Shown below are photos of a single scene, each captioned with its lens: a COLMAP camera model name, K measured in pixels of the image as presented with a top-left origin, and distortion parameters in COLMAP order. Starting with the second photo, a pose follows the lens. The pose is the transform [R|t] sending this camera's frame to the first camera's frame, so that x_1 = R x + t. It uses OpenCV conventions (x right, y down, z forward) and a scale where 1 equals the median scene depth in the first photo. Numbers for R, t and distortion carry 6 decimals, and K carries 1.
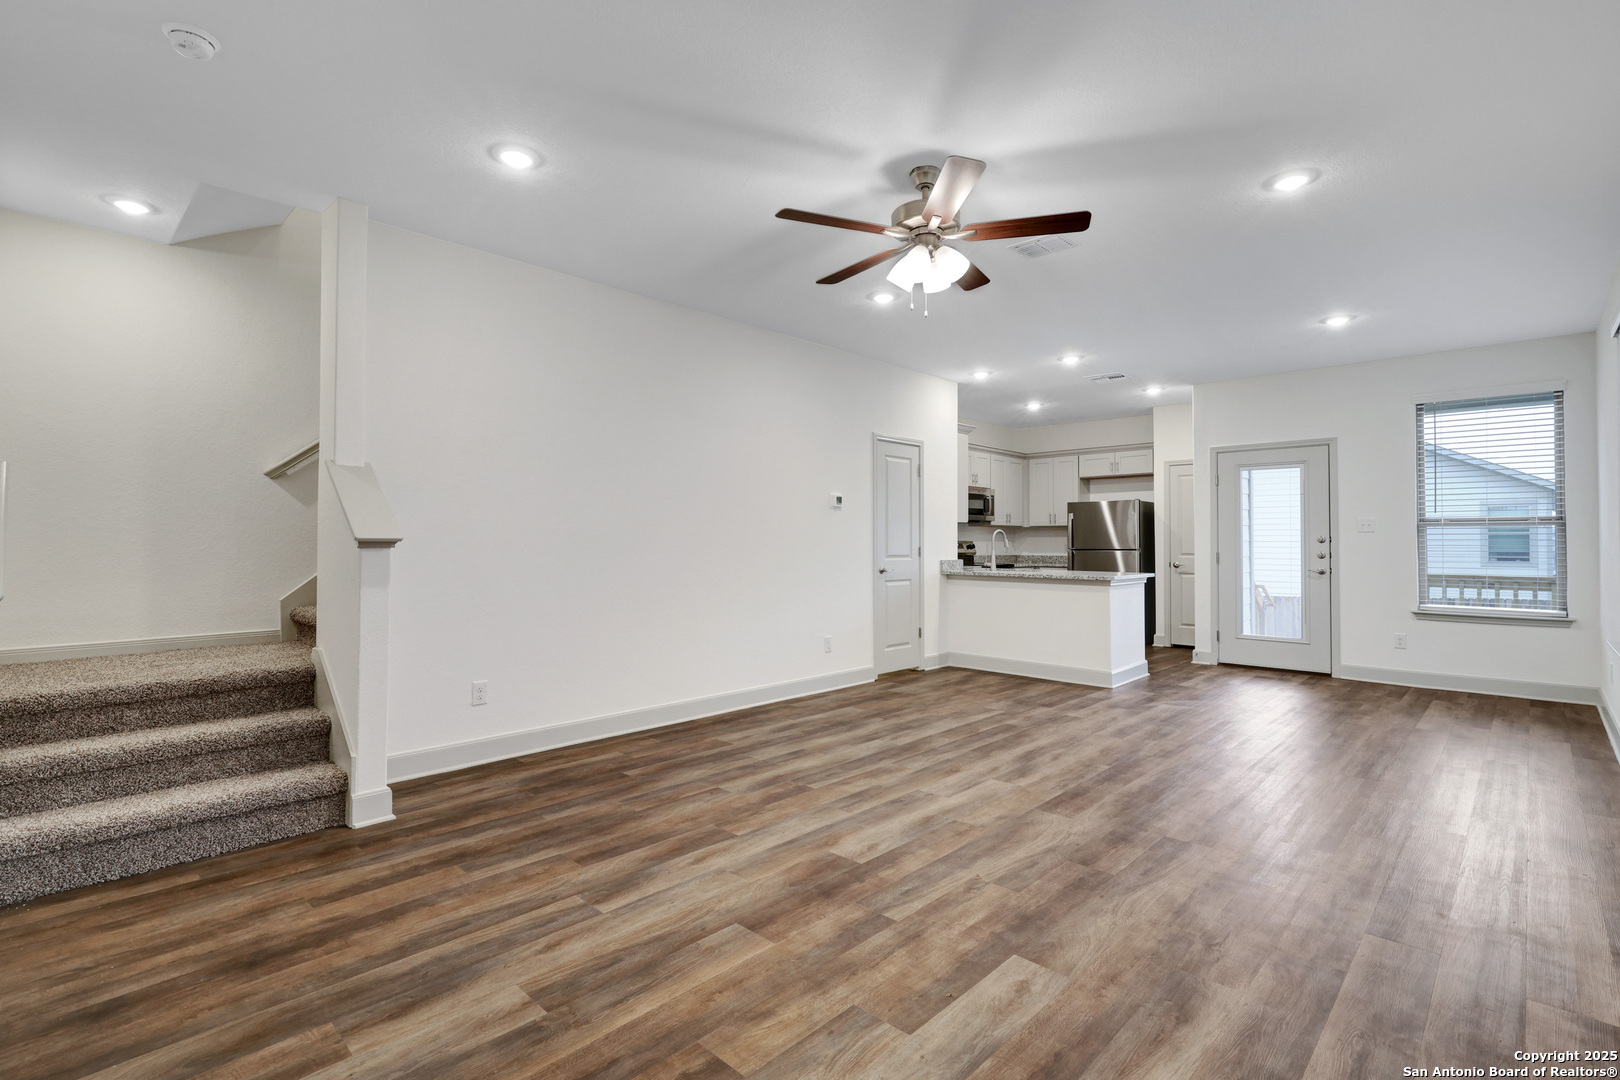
lens RADIAL K [[743.3, 0, 812.4], [0, 743.3, 529.6], [0, 0, 1]] dist [0.000624, 0.000196]
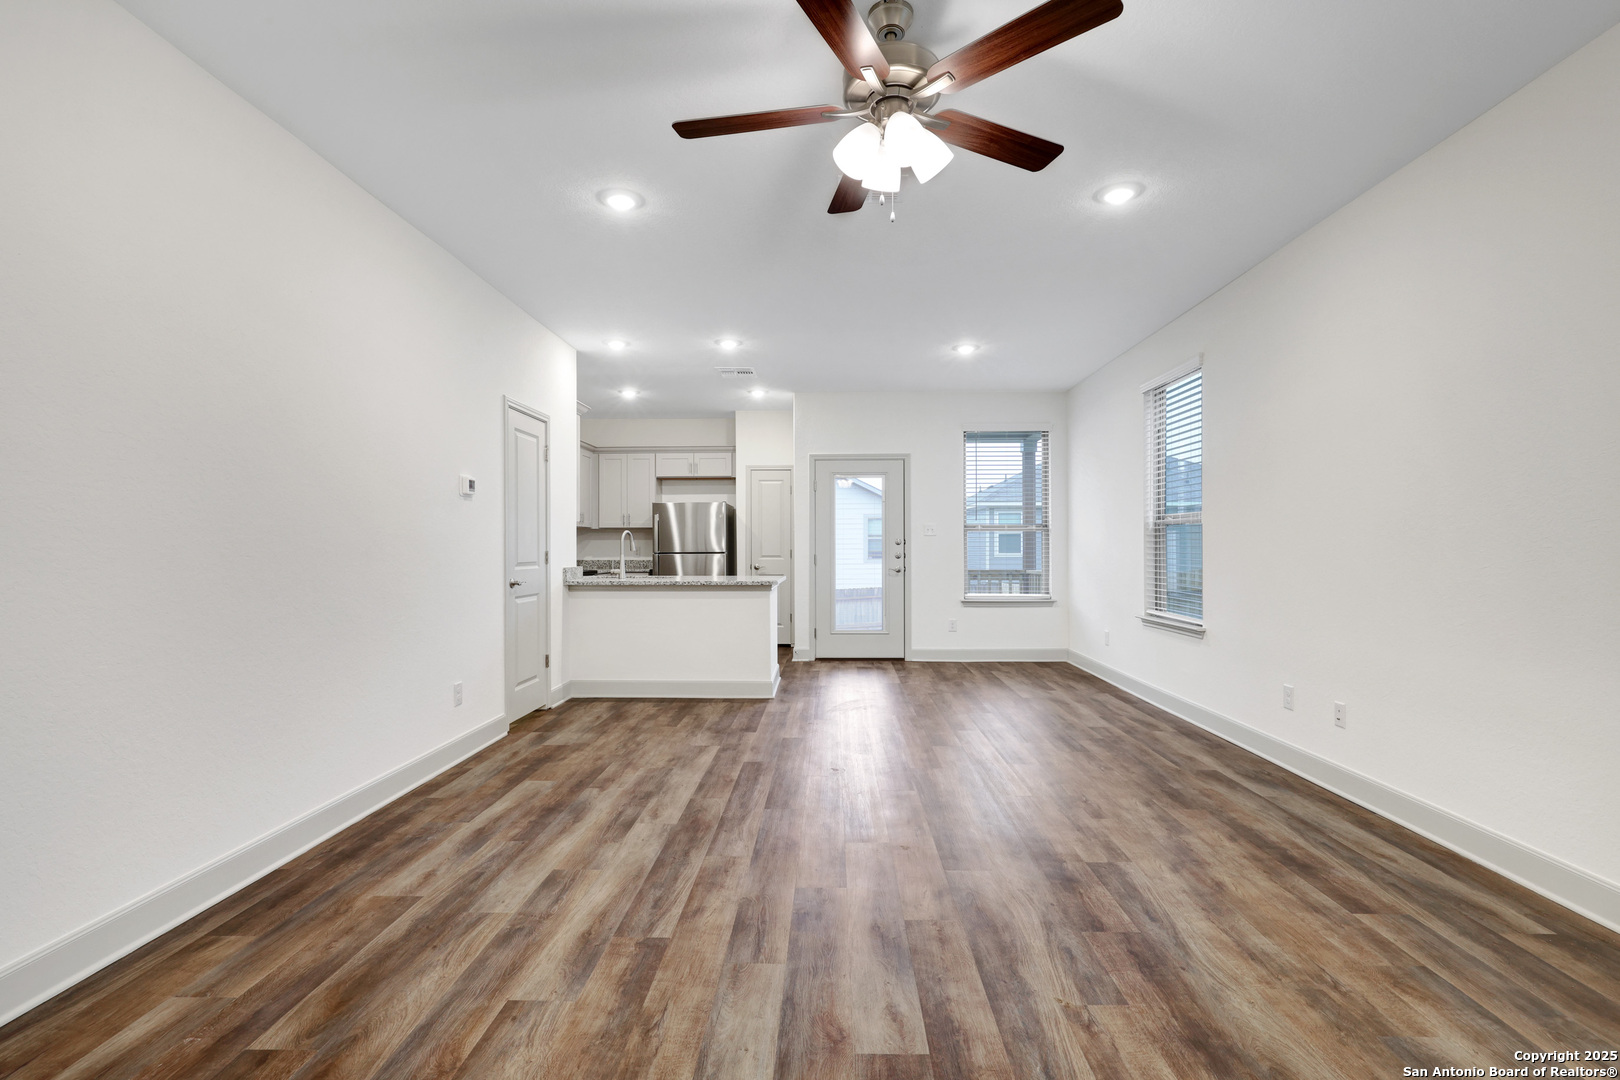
lens RADIAL K [[743.3, 0, 808.2], [0, 743.3, 531.5], [0, 0, 1]] dist [0.000624, 0.000196]
pose [[0.742840, 0.010074, 0.669394, -0.192235], [-0.007121, 0.999949, -0.007147, 0.007208], [-0.669432, 0.000542, 0.742873, 0.268923]]
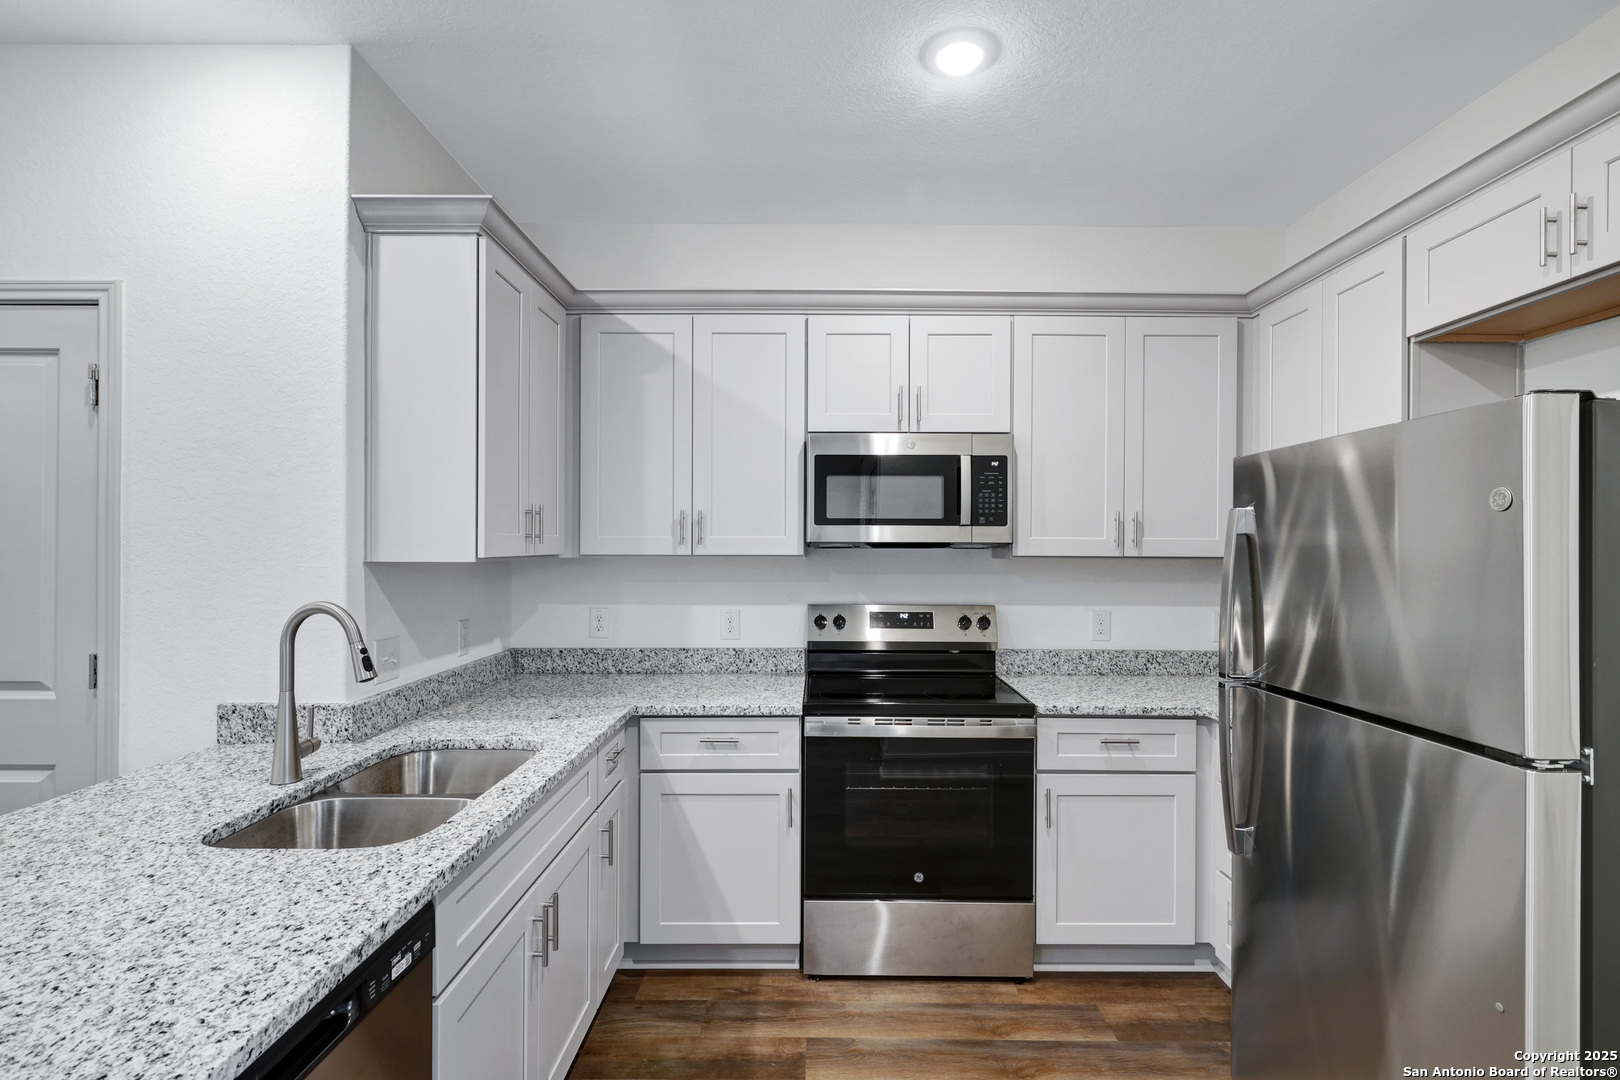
lens RADIAL K [[779.5, 0, 809.7], [0, 779.5, 548.3], [0, 0, 1]] dist [0.002282, -0.000178]
pose [[0.699597, -0.001044, -0.714537, 0.613066], [0.010898, 0.999898, 0.009209, -0.019070], [0.714455, -0.014230, 0.699537, 1.102321]]
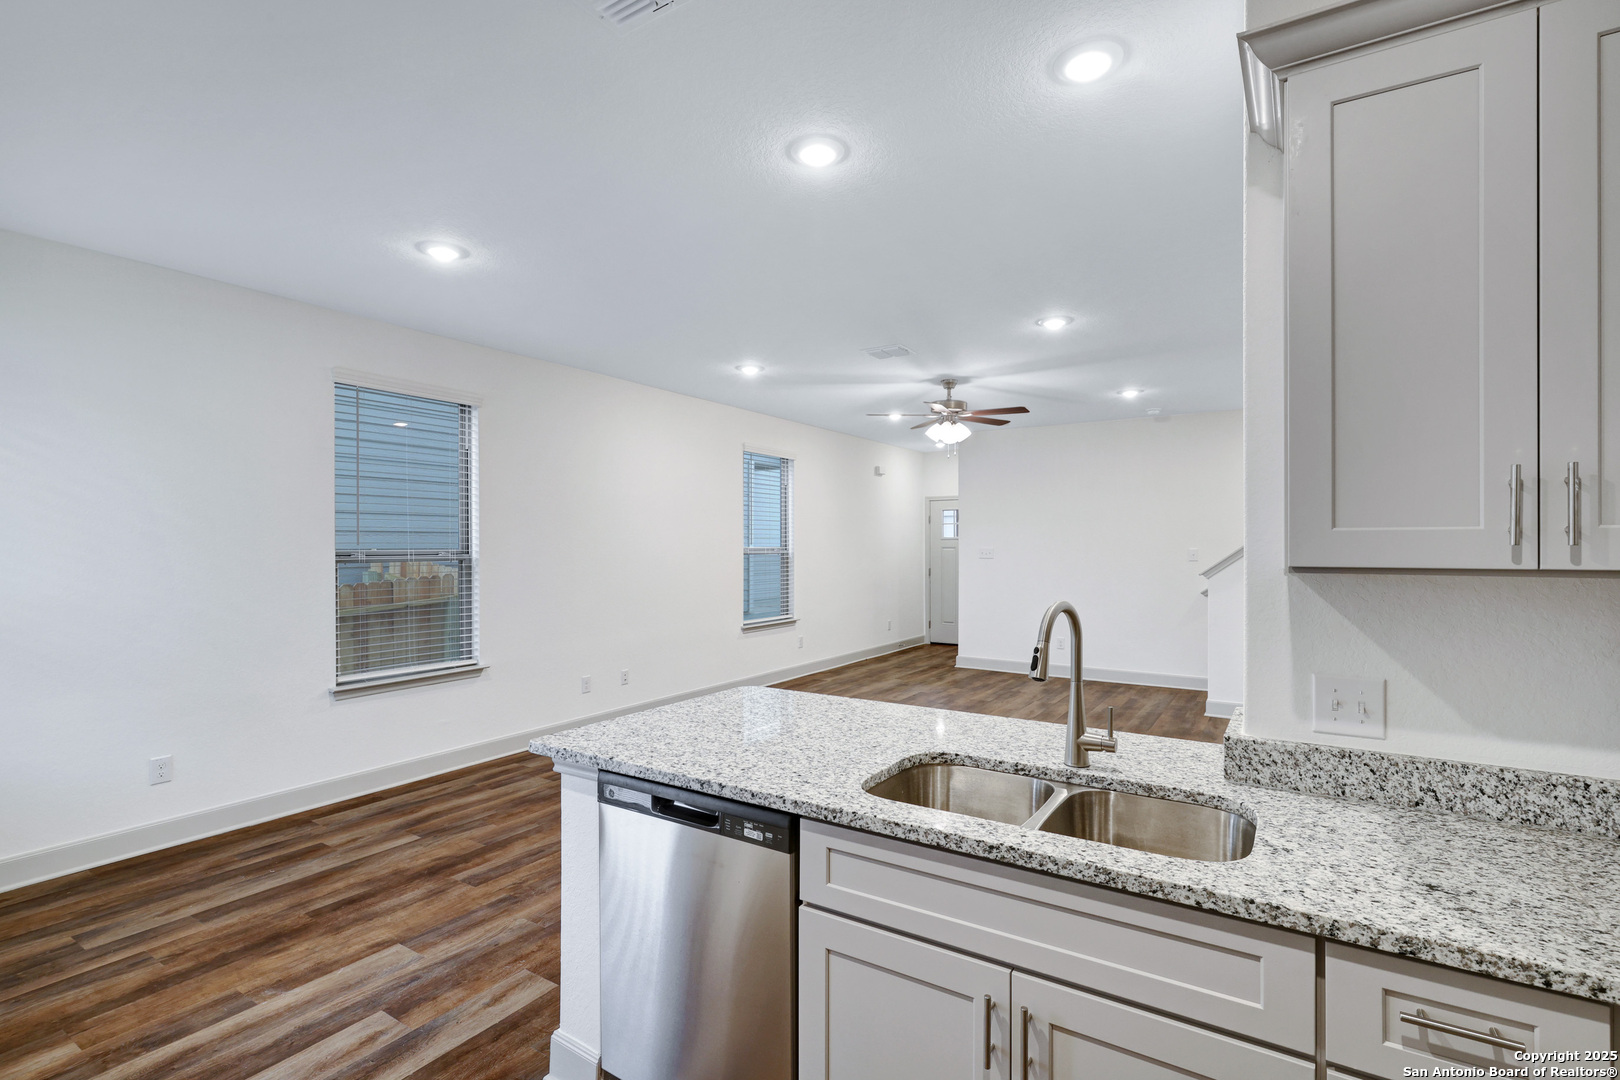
lens RADIAL K [[779.5, 0, 819.9], [0, 779.5, 540.2], [0, 0, 1]] dist [0.002282, -0.000178]
pose [[-0.980586, -0.001747, -0.196081, 0.442104], [0.001834, 0.999835, -0.018081, -0.017287], [0.196080, -0.018090, -0.980421, 1.439087]]
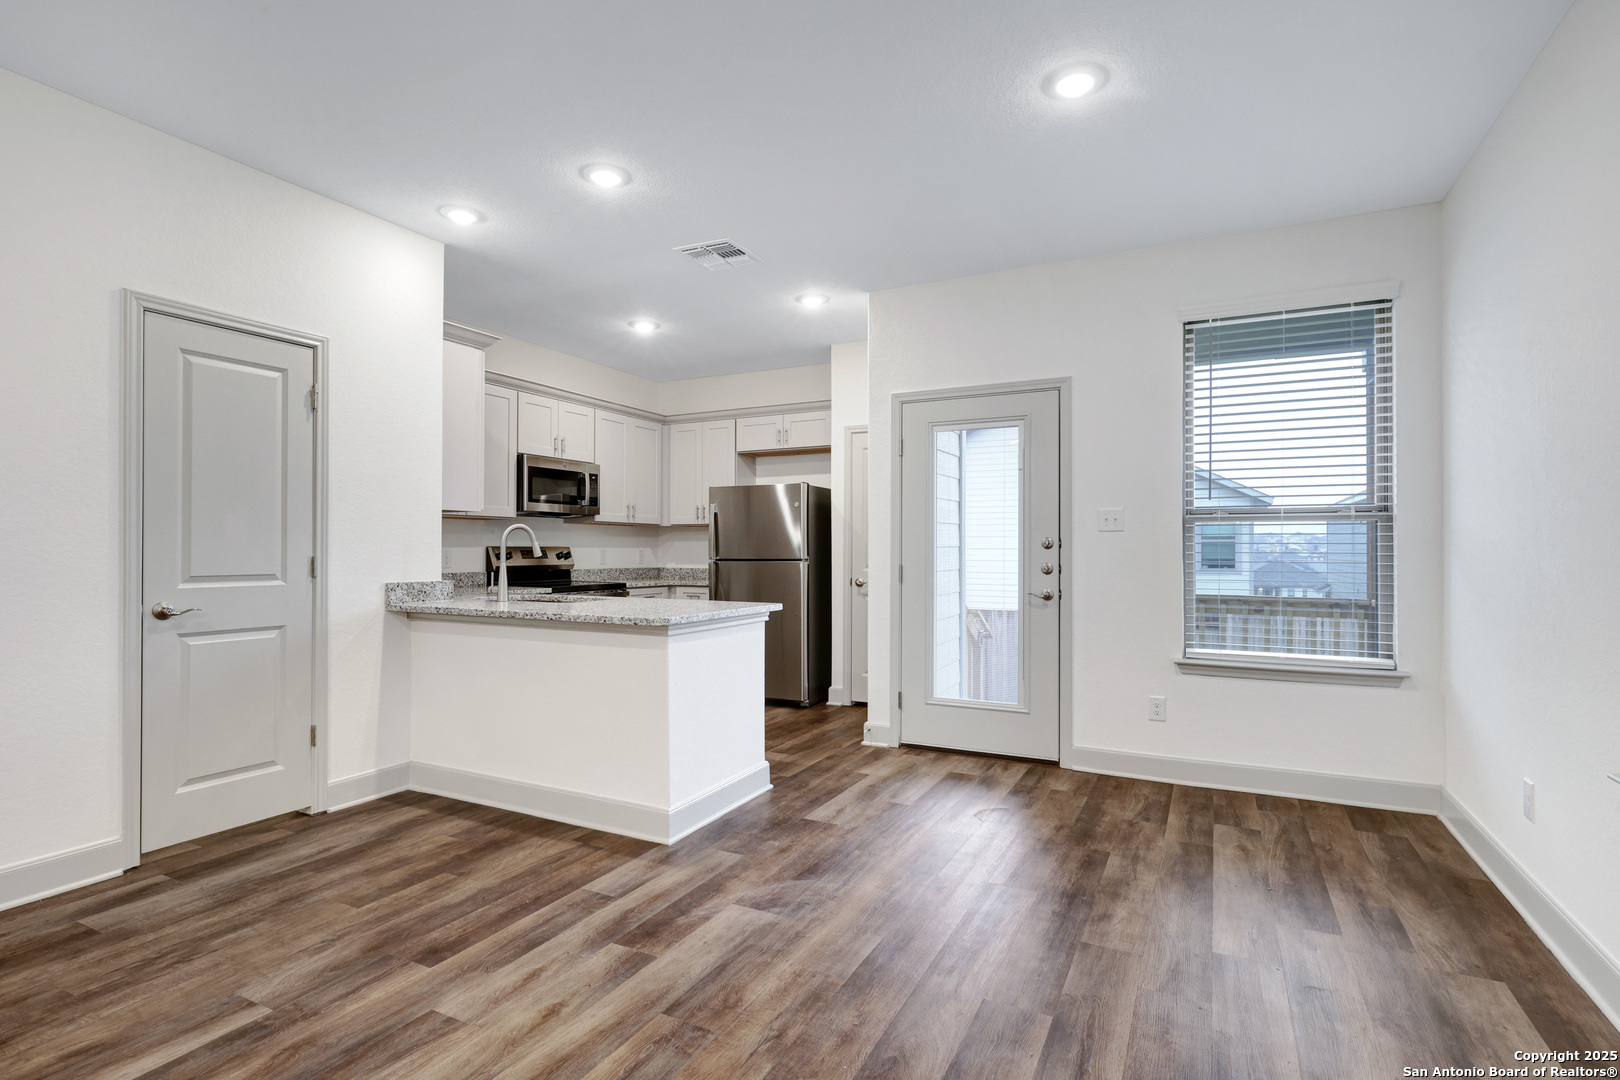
lens RADIAL K [[779.5, 0, 806.9], [0, 779.5, 544.6], [0, 0, 1]] dist [0.002282, -0.000178]
pose [[0.958756, 0.001856, 0.284224, 0.340924], [-0.004673, 0.999946, 0.009233, 0.010407], [-0.284191, -0.010181, 0.958714, 0.480941]]
